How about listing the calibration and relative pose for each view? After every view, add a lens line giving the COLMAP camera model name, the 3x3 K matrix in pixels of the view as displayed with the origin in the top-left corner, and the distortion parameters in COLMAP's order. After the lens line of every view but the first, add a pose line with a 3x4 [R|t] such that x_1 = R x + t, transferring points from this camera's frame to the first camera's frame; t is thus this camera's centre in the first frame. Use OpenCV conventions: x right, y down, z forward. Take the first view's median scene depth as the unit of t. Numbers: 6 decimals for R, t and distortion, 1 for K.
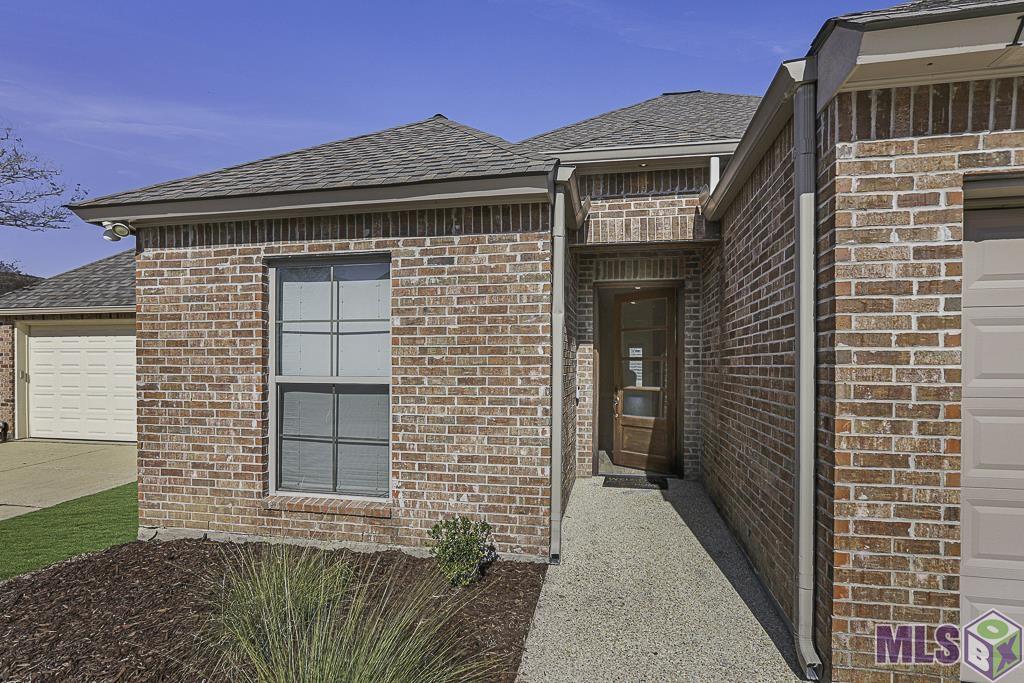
lens RADIAL K [[487.3, 0, 514.2], [0, 487.3, 368.0], [0, 0, 1]] dist [-0.046956, 0.023801]
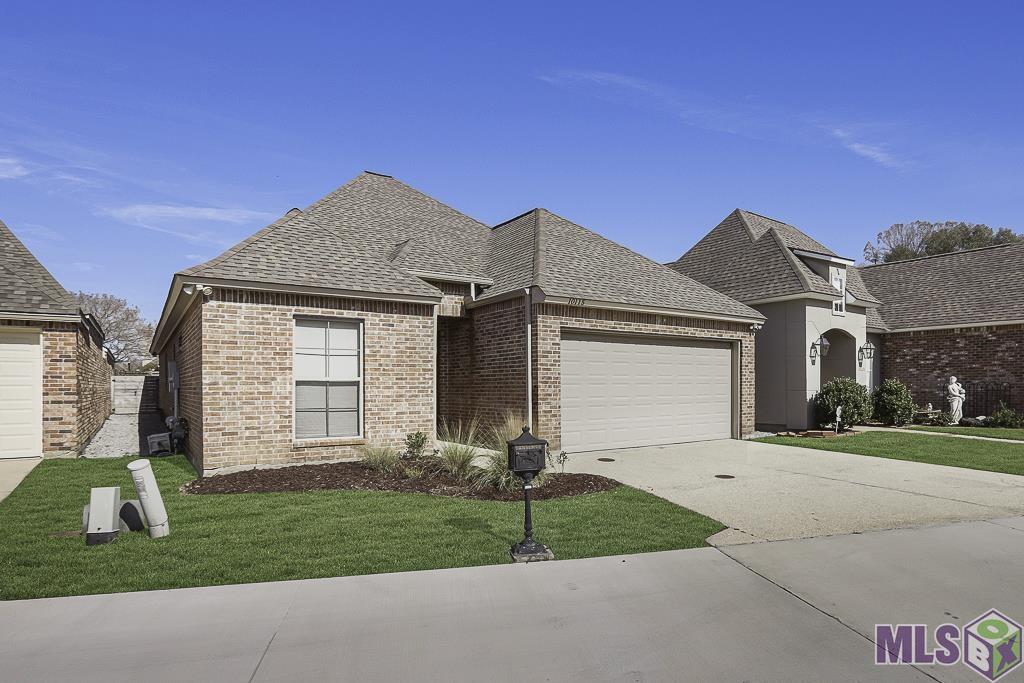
lens RADIAL K [[487.3, 0, 514.2], [0, 487.3, 368.0], [0, 0, 1]] dist [-0.046956, 0.023801]
pose [[0.743060, 0.013999, 0.669079, -1.172993], [0.008980, 0.999483, -0.030885, 0.049244], [-0.669165, 0.028958, 0.742549, -1.003560]]
